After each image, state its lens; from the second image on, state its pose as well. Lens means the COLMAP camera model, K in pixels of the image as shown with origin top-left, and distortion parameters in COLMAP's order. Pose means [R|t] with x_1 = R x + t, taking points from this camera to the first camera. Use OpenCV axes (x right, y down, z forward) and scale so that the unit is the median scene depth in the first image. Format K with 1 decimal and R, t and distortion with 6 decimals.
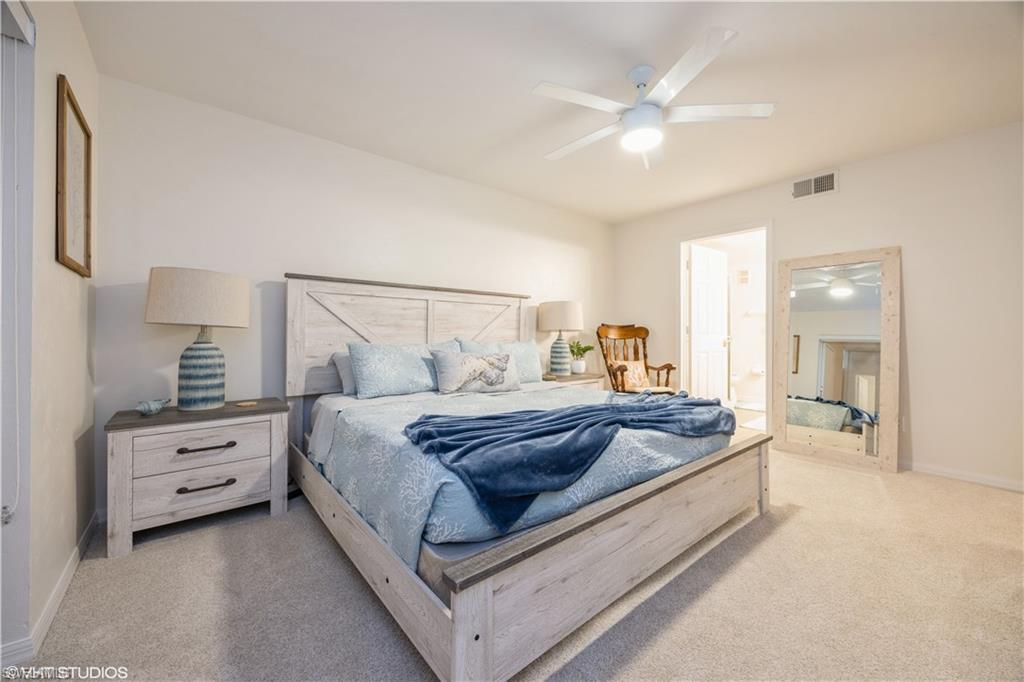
lens RADIAL K [[389.1, 0, 512.0], [0, 389.1, 341.0], [0, 0, 1]] dist [0.000588, 0.000024]
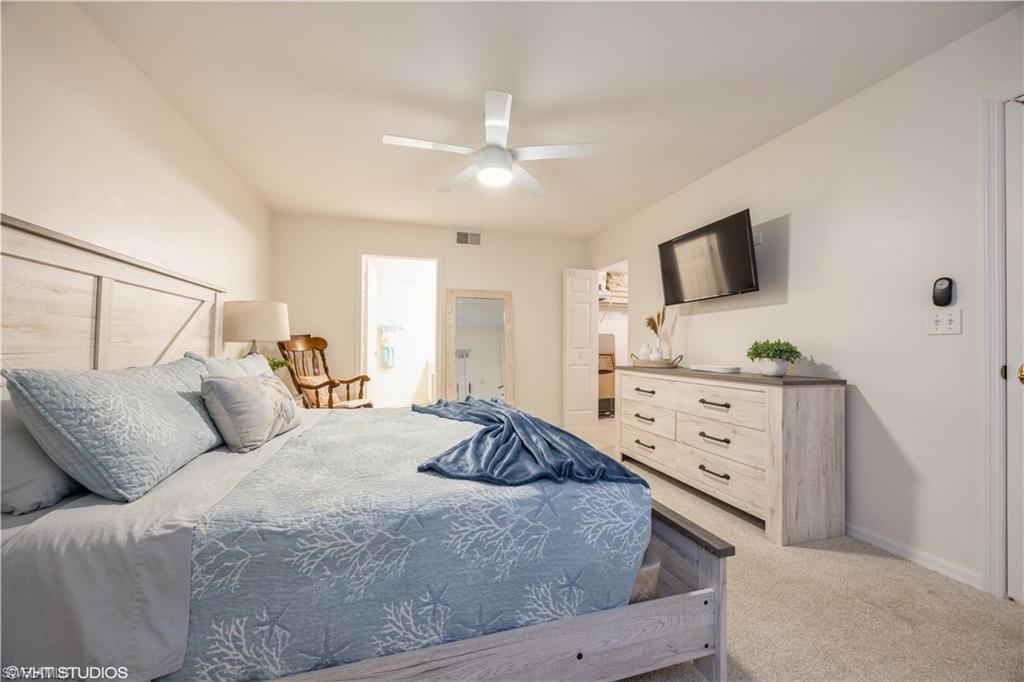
lens RADIAL K [[389.1, 0, 512.0], [0, 389.1, 341.0], [0, 0, 1]] dist [0.000588, 0.000024]
pose [[0.392902, 0.008463, 0.919541, -0.358886], [0.015464, 0.999755, -0.015809, -0.007201], [-0.919450, 0.020431, 0.392675, 0.261636]]
